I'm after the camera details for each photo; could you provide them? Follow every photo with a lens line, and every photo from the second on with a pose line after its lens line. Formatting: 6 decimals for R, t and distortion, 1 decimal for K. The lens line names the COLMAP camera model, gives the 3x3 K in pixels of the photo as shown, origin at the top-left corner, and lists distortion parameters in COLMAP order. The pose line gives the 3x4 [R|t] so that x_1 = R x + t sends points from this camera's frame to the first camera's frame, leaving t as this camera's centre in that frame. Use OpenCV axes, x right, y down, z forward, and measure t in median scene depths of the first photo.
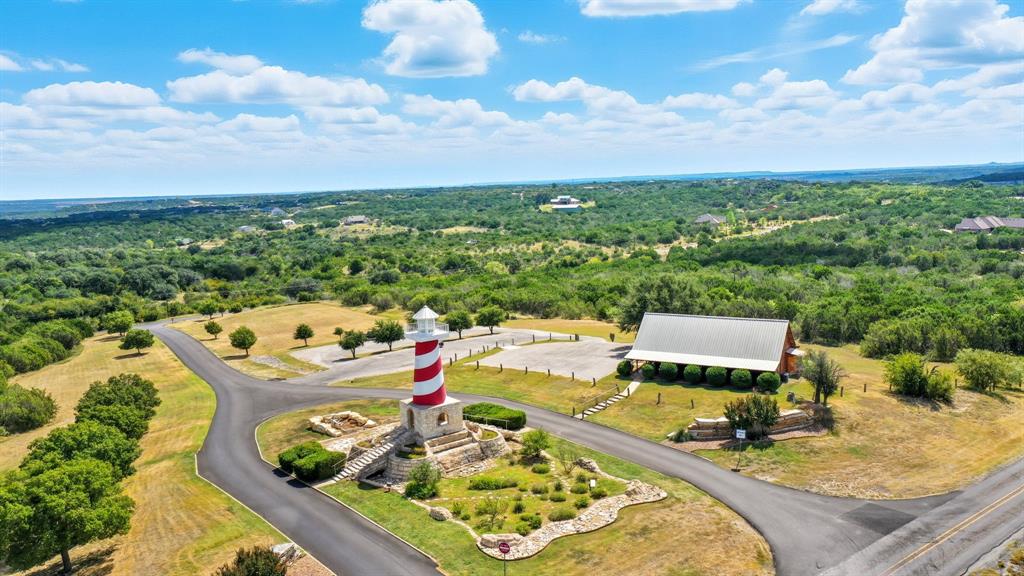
lens RADIAL K [[783.1, 0, 512.0], [0, 783.1, 288.0], [0, 0, 1]] dist [-0.010540, 0.001180]
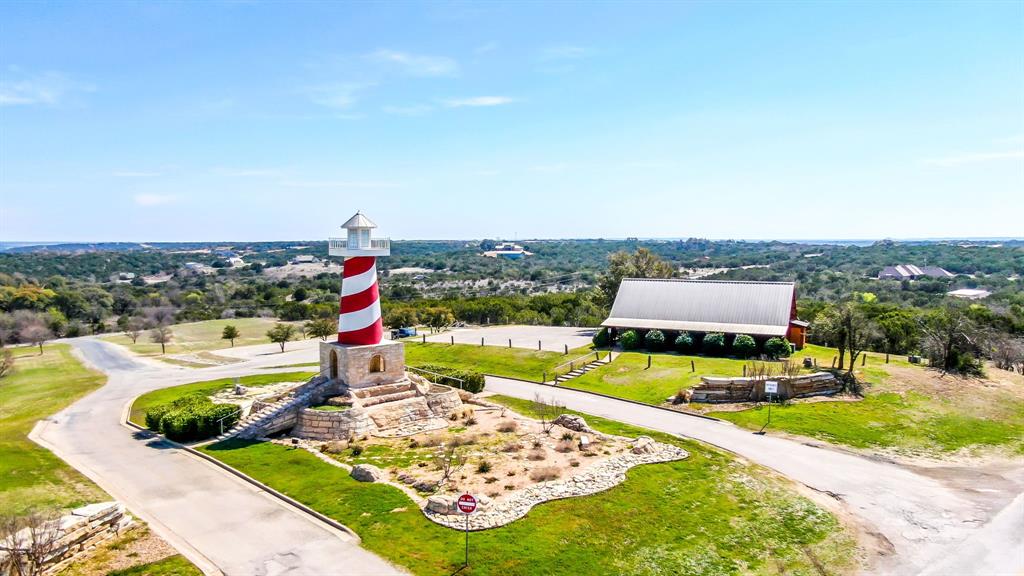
lens RADIAL K [[783.1, 0, 512.0], [0, 783.1, 288.0], [0, 0, 1]] dist [-0.010540, 0.001180]
pose [[0.997463, 0.019713, 0.068406, -0.013021], [-0.017079, 0.999098, -0.038874, 0.121892], [-0.069110, 0.037607, 0.996900, 0.249133]]
